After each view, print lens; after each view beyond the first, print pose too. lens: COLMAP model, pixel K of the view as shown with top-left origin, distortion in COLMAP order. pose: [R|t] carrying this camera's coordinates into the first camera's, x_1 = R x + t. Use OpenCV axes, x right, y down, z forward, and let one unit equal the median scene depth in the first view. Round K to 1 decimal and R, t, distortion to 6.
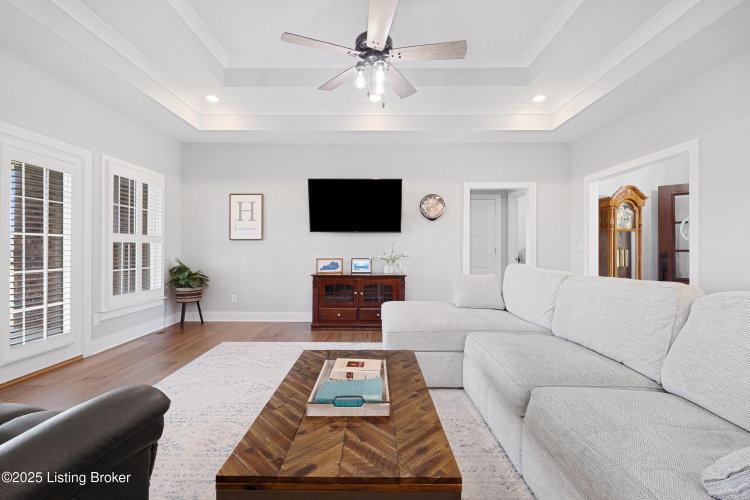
lens RADIAL K [[333.6, 0, 373.2], [0, 333.6, 246.7], [0, 0, 1]] dist [0.002168, -0.000341]
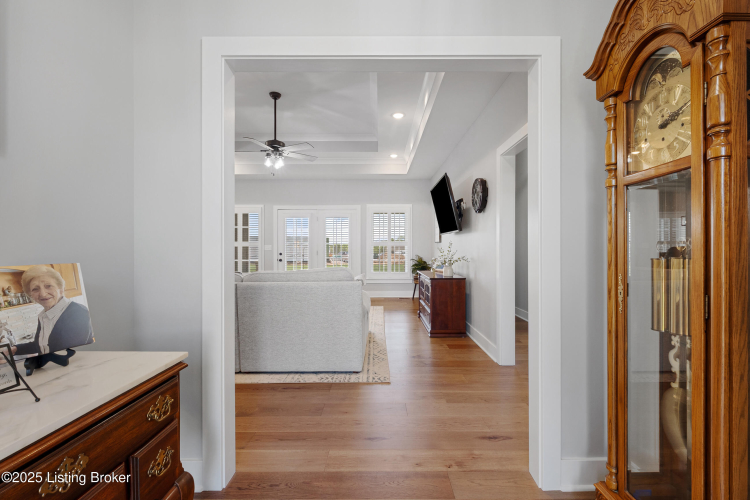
lens RADIAL K [[328.5, 0, 375.0], [0, 328.5, 250.0], [0, 0, 1]] dist [0.000122, -0.000162]
pose [[0.009362, 0.008123, -0.999923, 0.982478], [0.006822, 0.999943, 0.008187, -0.003950], [0.999933, -0.006898, 0.009307, 0.793089]]
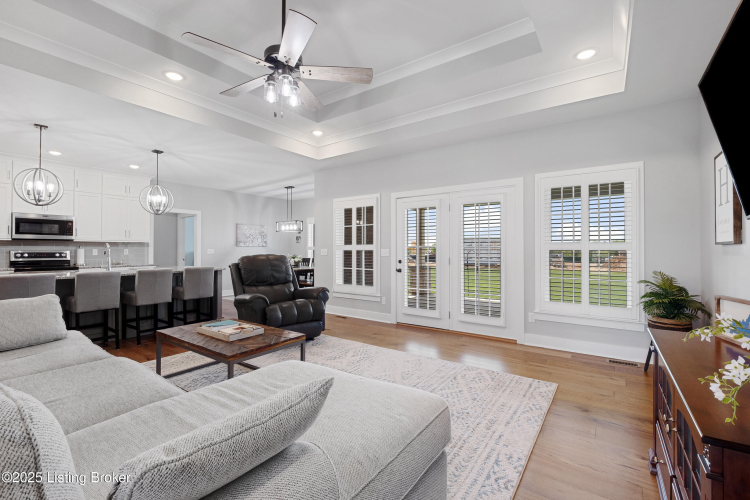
lens RADIAL K [[328.5, 0, 375.0], [0, 328.5, 250.0], [0, 0, 1]] dist [0.000122, -0.000162]
pose [[-0.577009, 0.000813, -0.816738, 0.331078], [0.002928, 0.999995, -0.001074, -0.013997], [0.816733, -0.003011, -0.577008, 0.921328]]
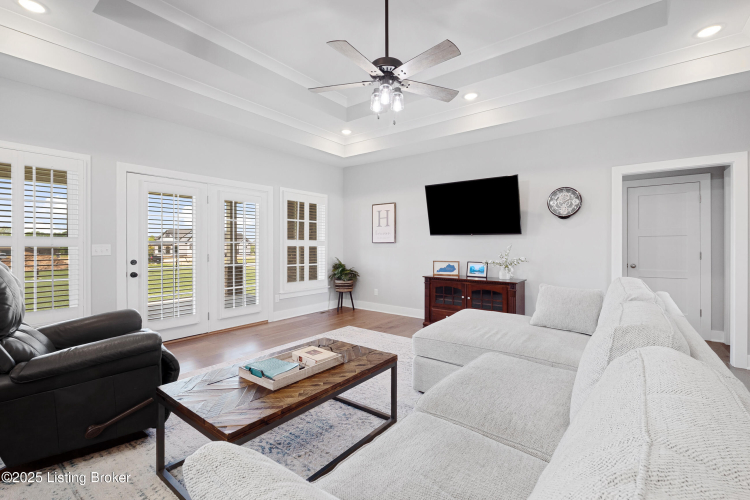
lens RADIAL K [[331.6, 0, 375.2], [0, 331.6, 245.2], [0, 0, 1]] dist [0.001782, 0.000057]
pose [[0.797589, 0.000610, -0.603201, 0.319476], [0.002024, 0.999991, 0.003687, -0.017972], [0.603198, -0.004162, 0.797580, 0.058540]]
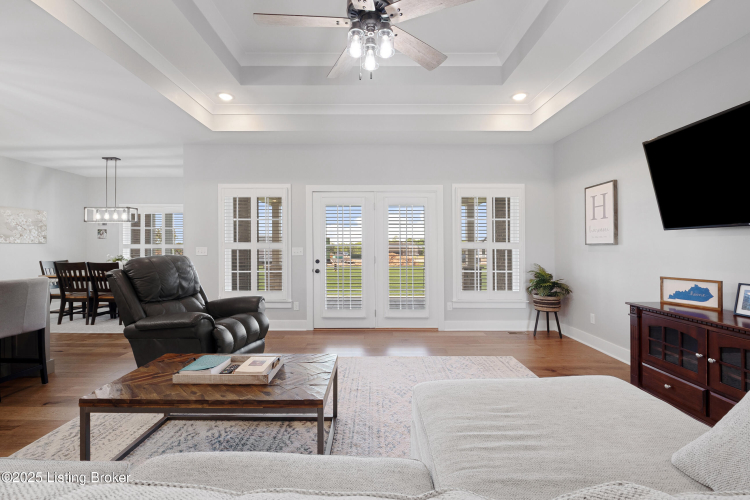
lens RADIAL K [[333.6, 0, 373.2], [0, 333.6, 246.7], [0, 0, 1]] dist [0.002168, -0.000341]
pose [[0.008483, -0.003447, -0.999958, 0.406226], [0.004353, 0.999985, -0.003410, -0.016254], [0.999955, -0.004324, 0.008498, 0.510912]]
